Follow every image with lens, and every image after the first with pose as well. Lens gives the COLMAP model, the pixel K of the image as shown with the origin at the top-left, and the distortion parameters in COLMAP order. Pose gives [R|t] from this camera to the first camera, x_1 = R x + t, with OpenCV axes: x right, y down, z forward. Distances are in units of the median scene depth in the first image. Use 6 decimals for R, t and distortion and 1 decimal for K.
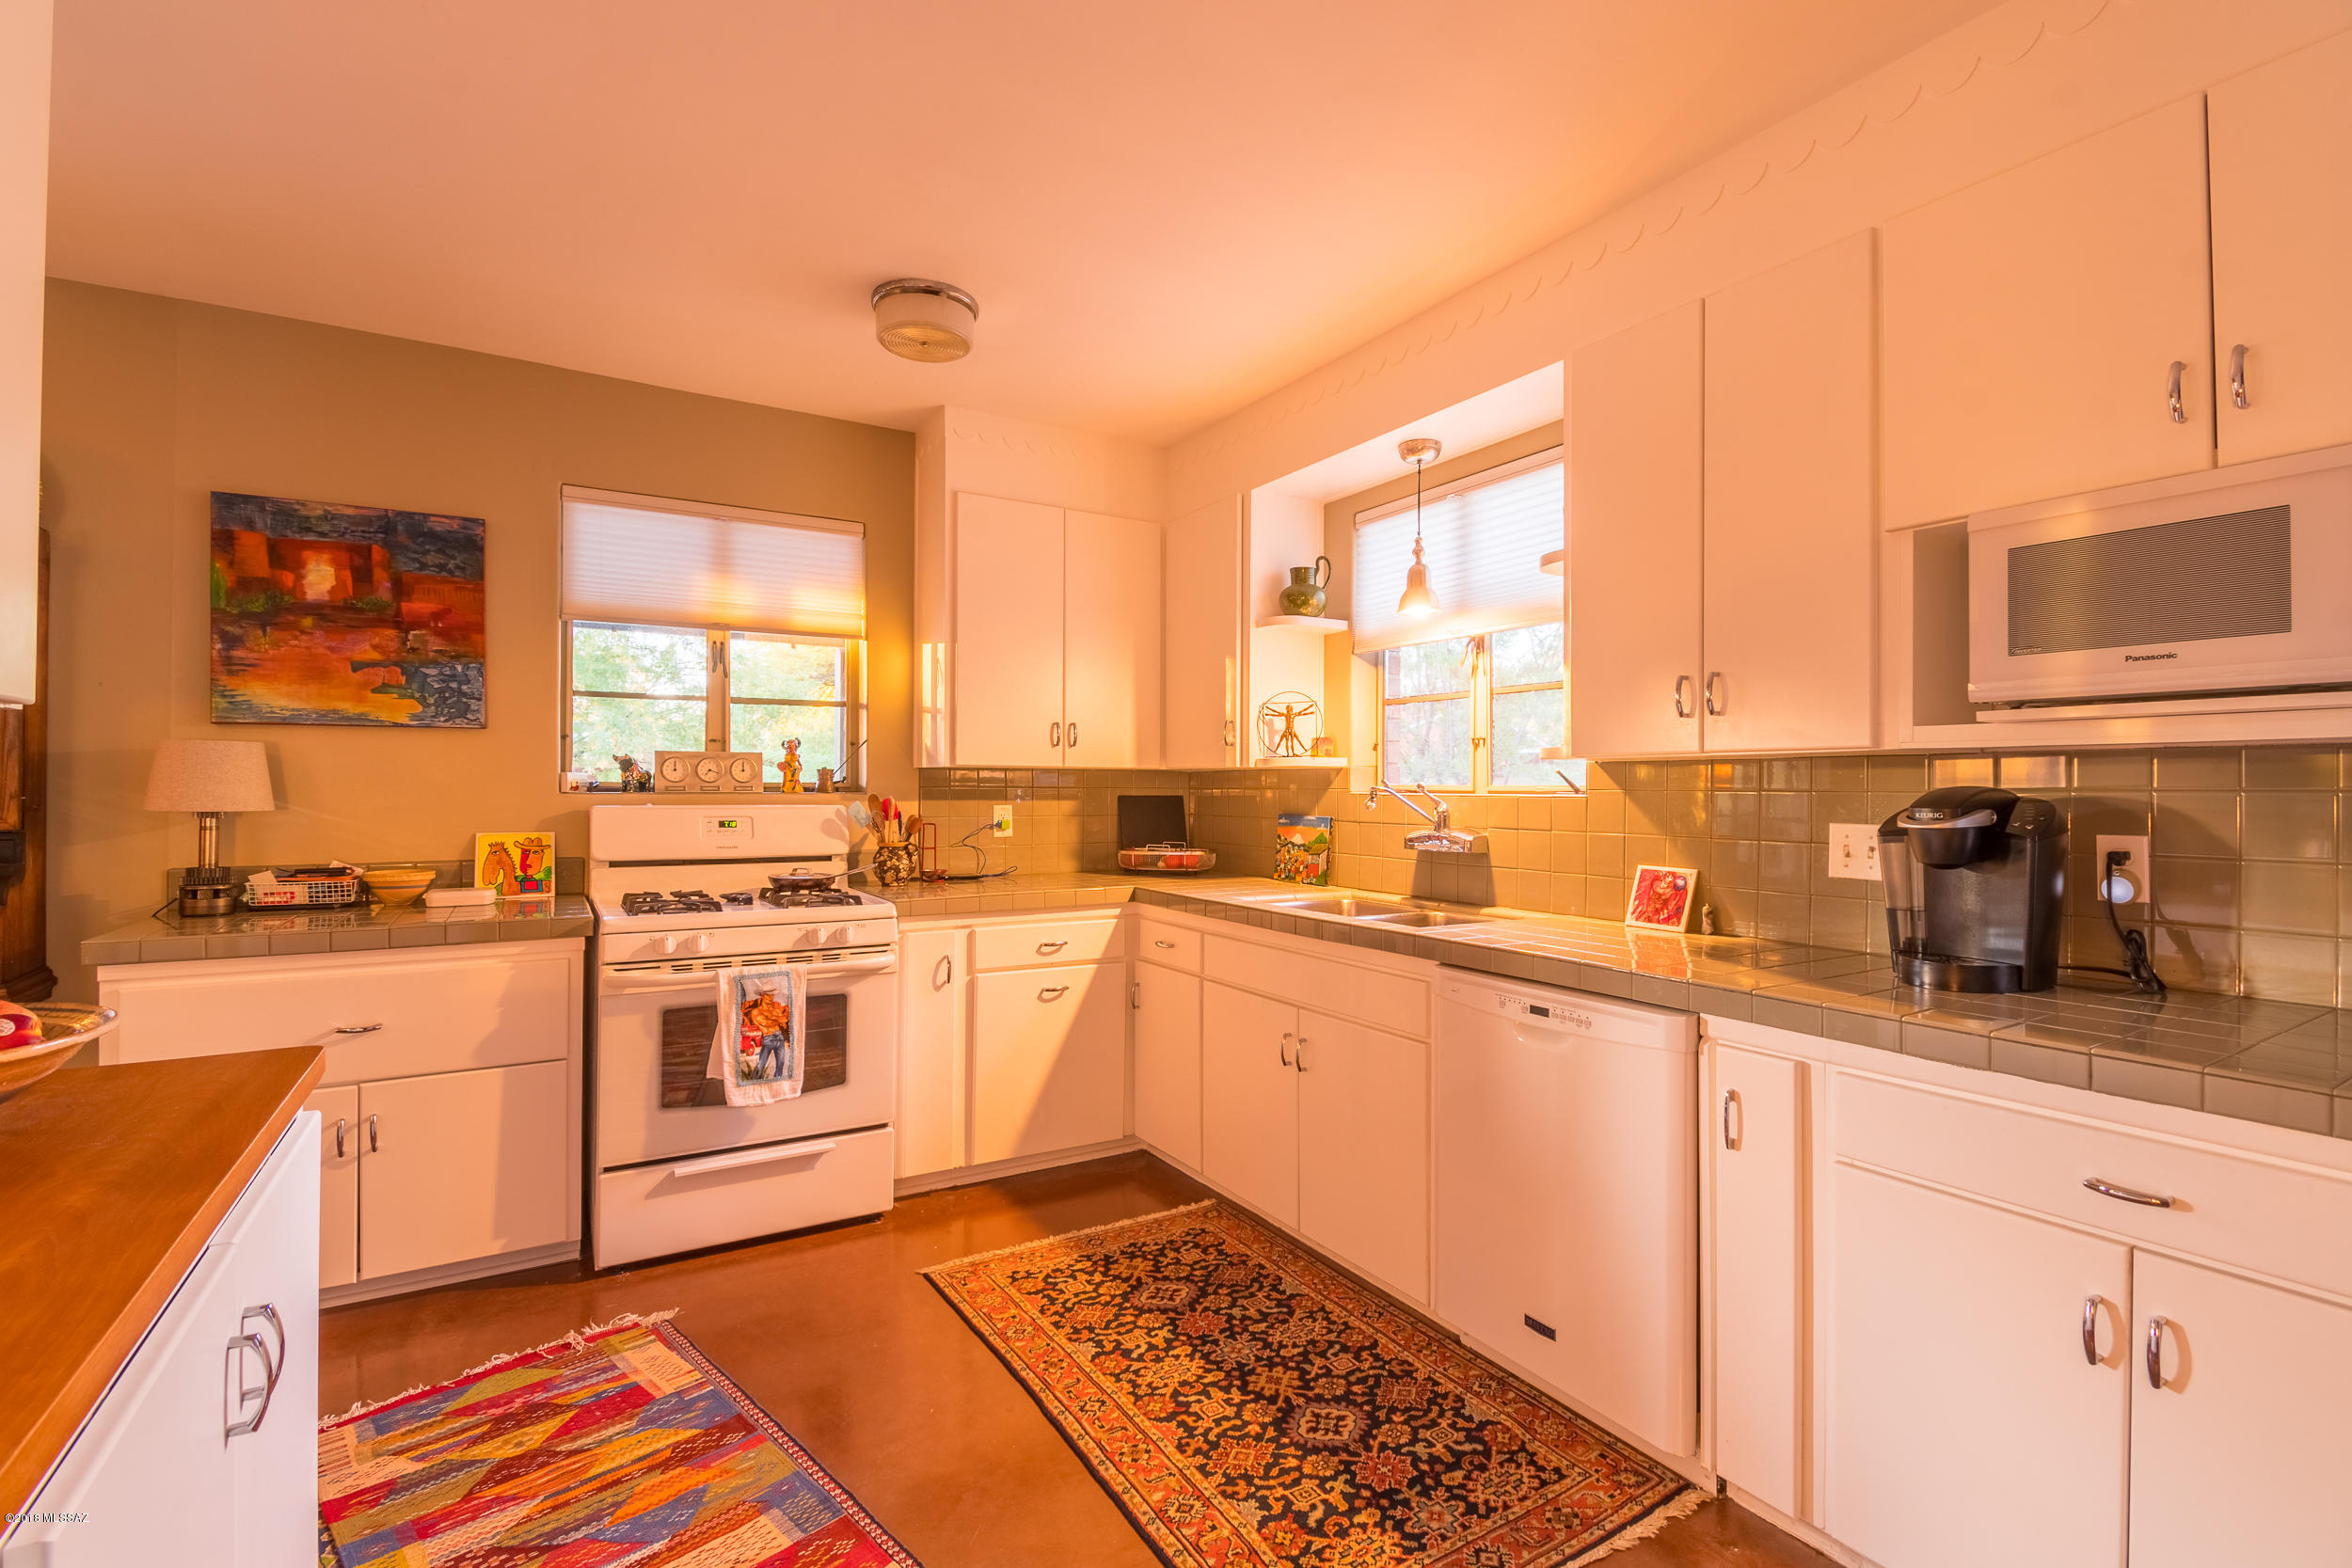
lens RADIAL K [[1040.0, 0, 1160.3], [0, 1040.0, 782.1], [0, 0, 1]] dist [0.004395, -0.009556]
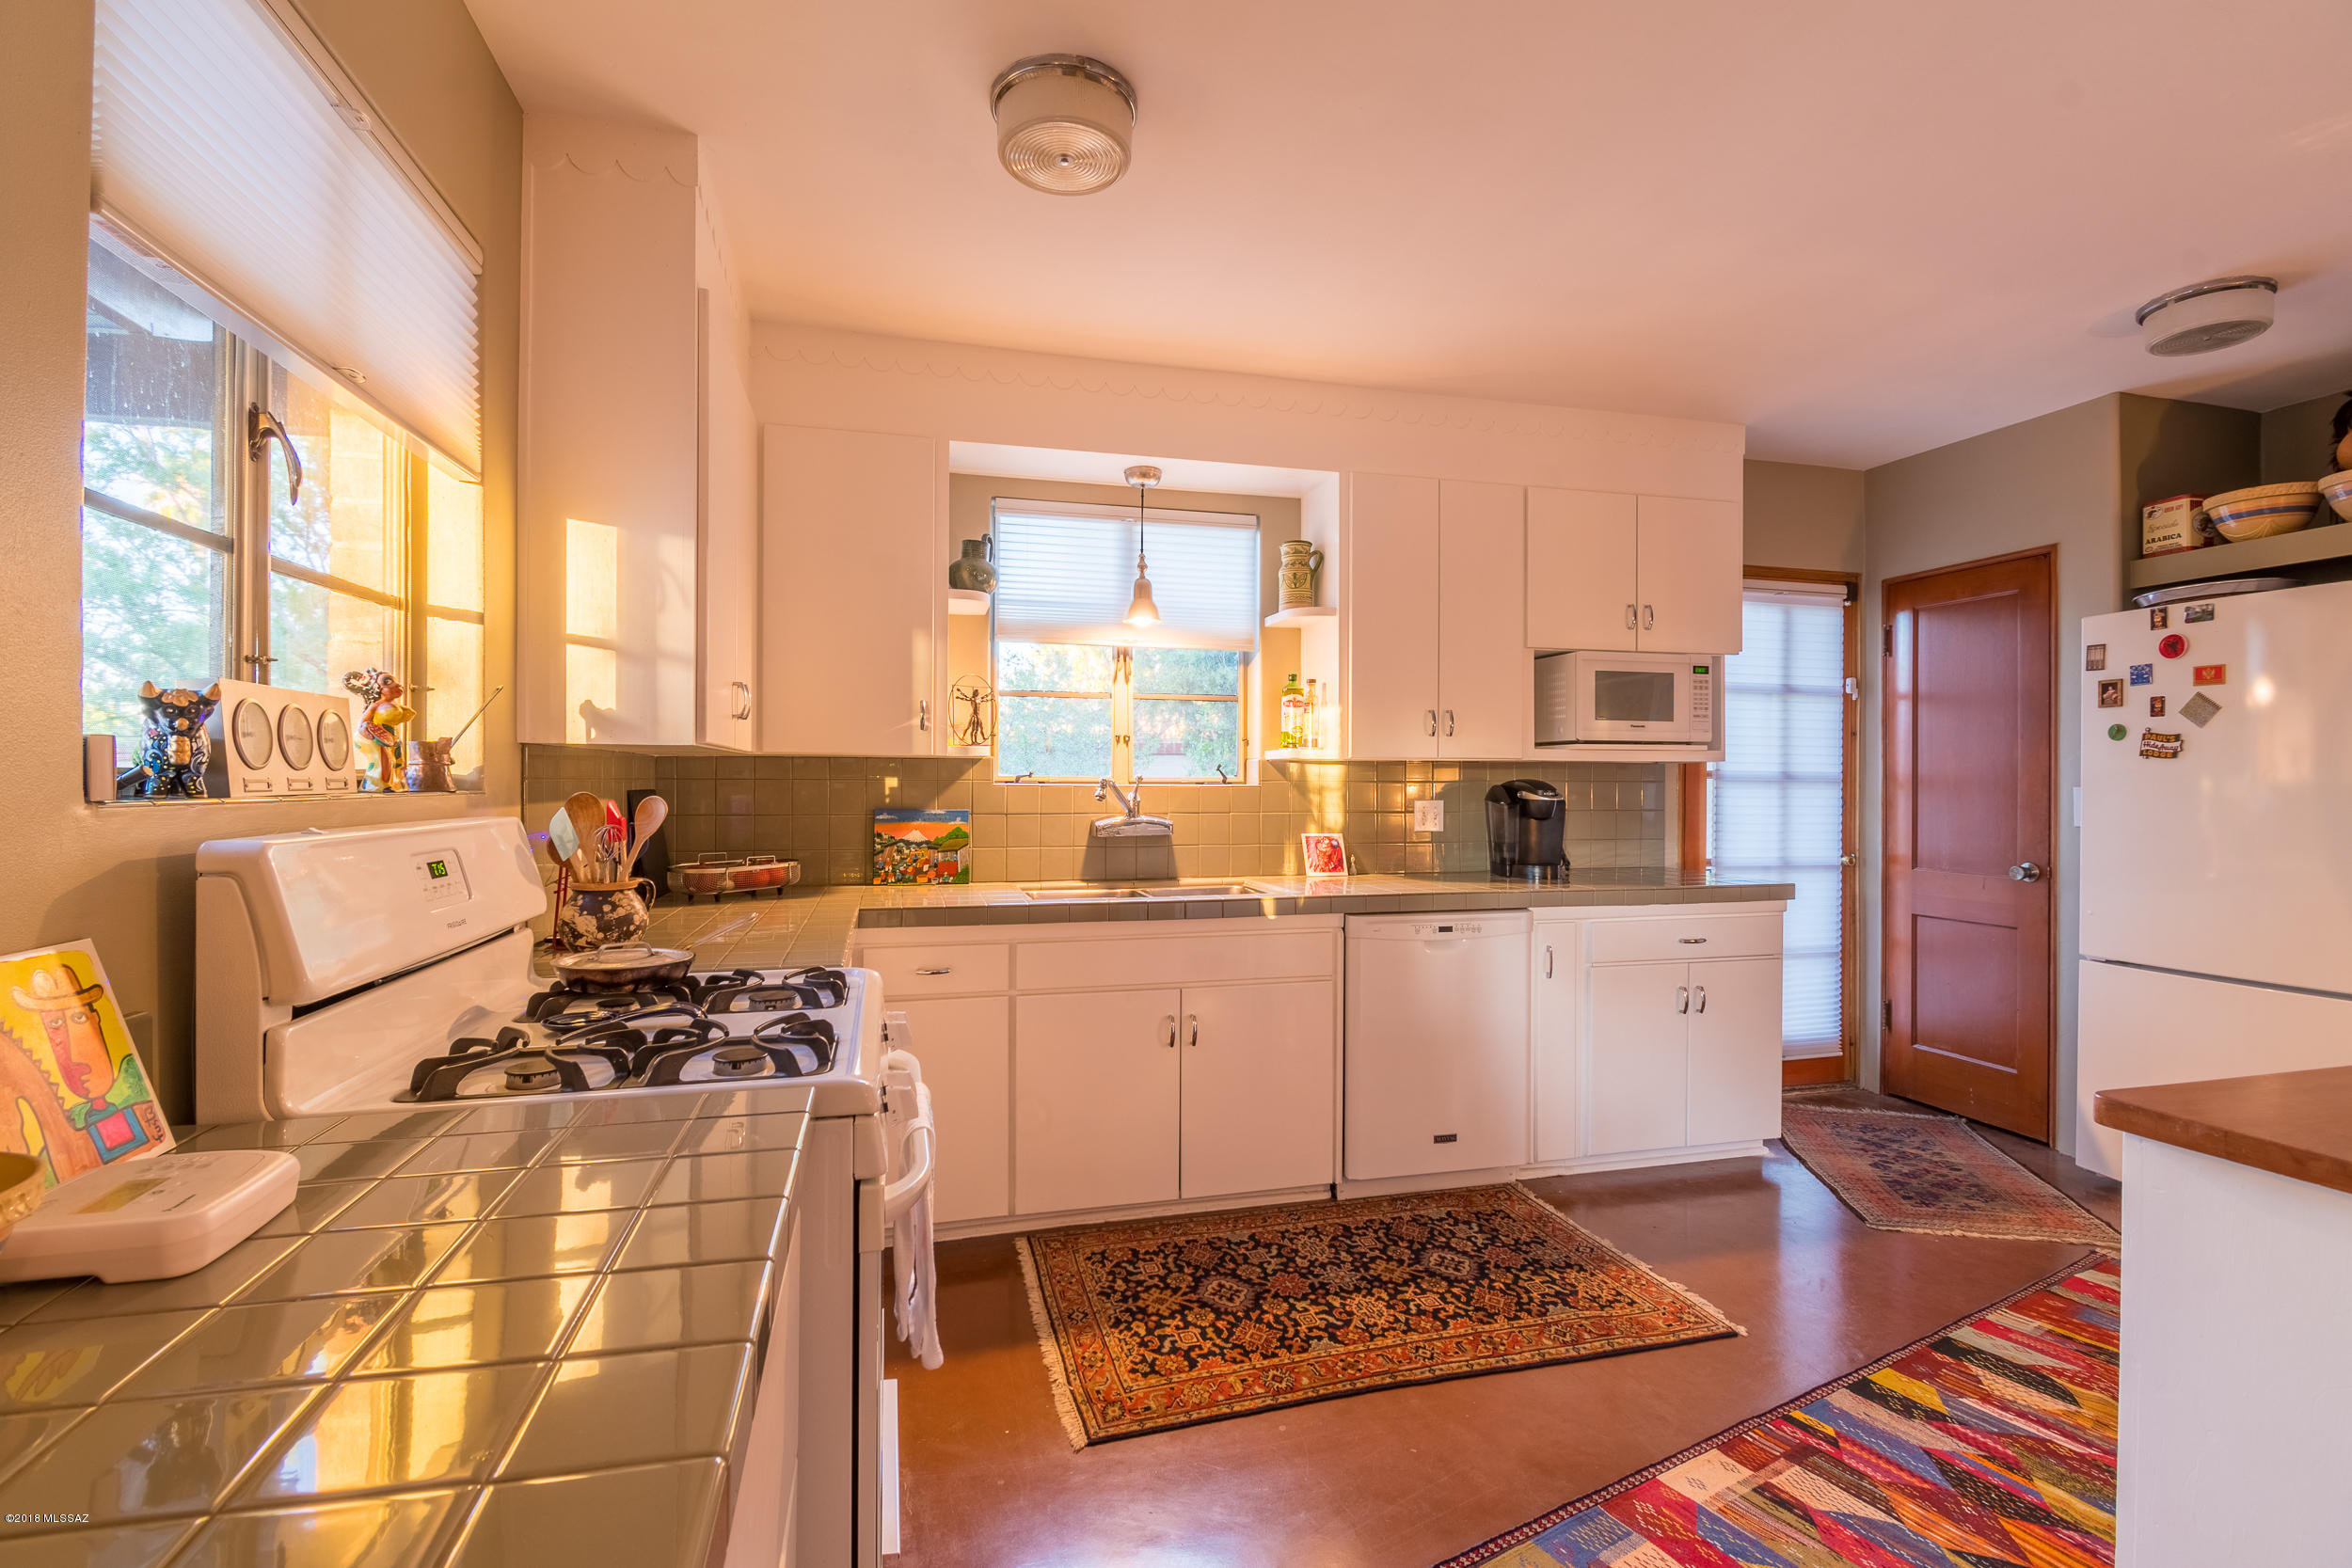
lens RADIAL K [[1040.0, 0, 1165.8], [0, 1040.0, 779.0], [0, 0, 1]] dist [0.004395, -0.009556]
pose [[0.279671, -0.002812, 0.960092, -0.888910], [-0.008006, 0.999954, 0.005261, -0.001132], [-0.960063, -0.009158, 0.279635, 0.724394]]
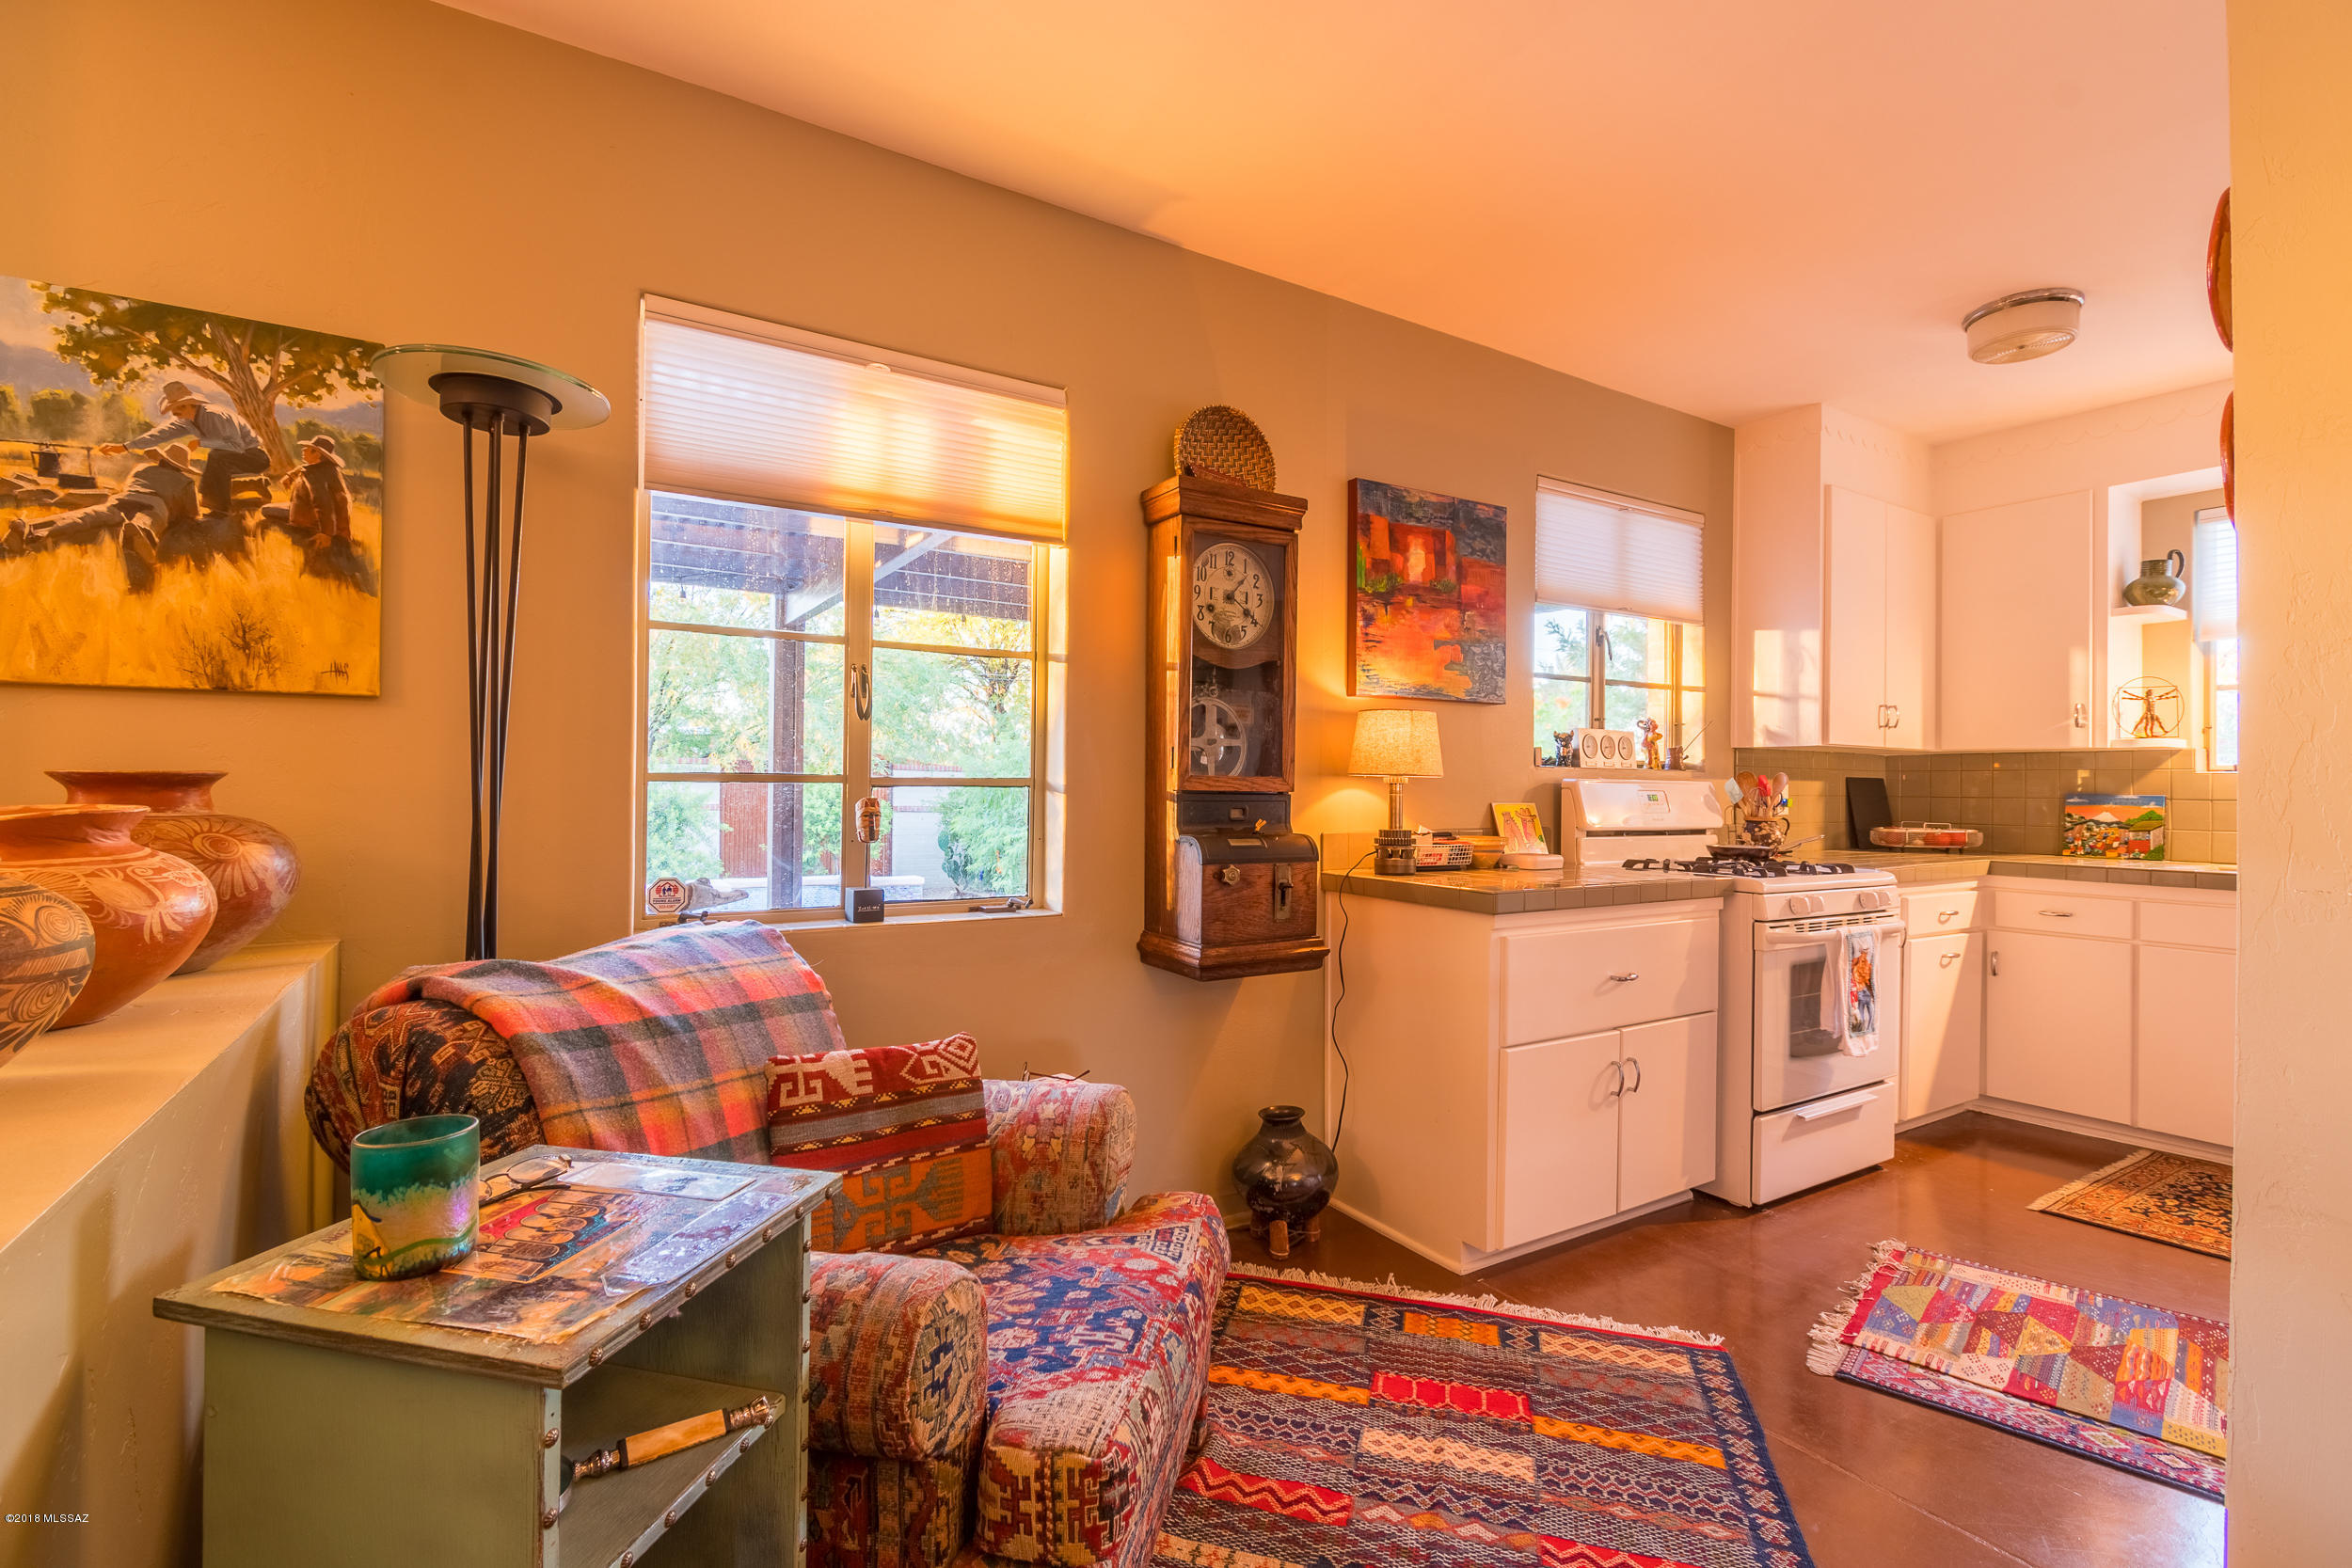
lens RADIAL K [[1040.0, 0, 1158.9], [0, 1040.0, 784.6], [0, 0, 1]] dist [0.004395, -0.009556]
pose [[0.999984, 0.004833, 0.003082, -1.110997], [-0.004835, 0.999988, 0.000538, 0.034510], [-0.003080, -0.000553, 0.999995, -0.068003]]
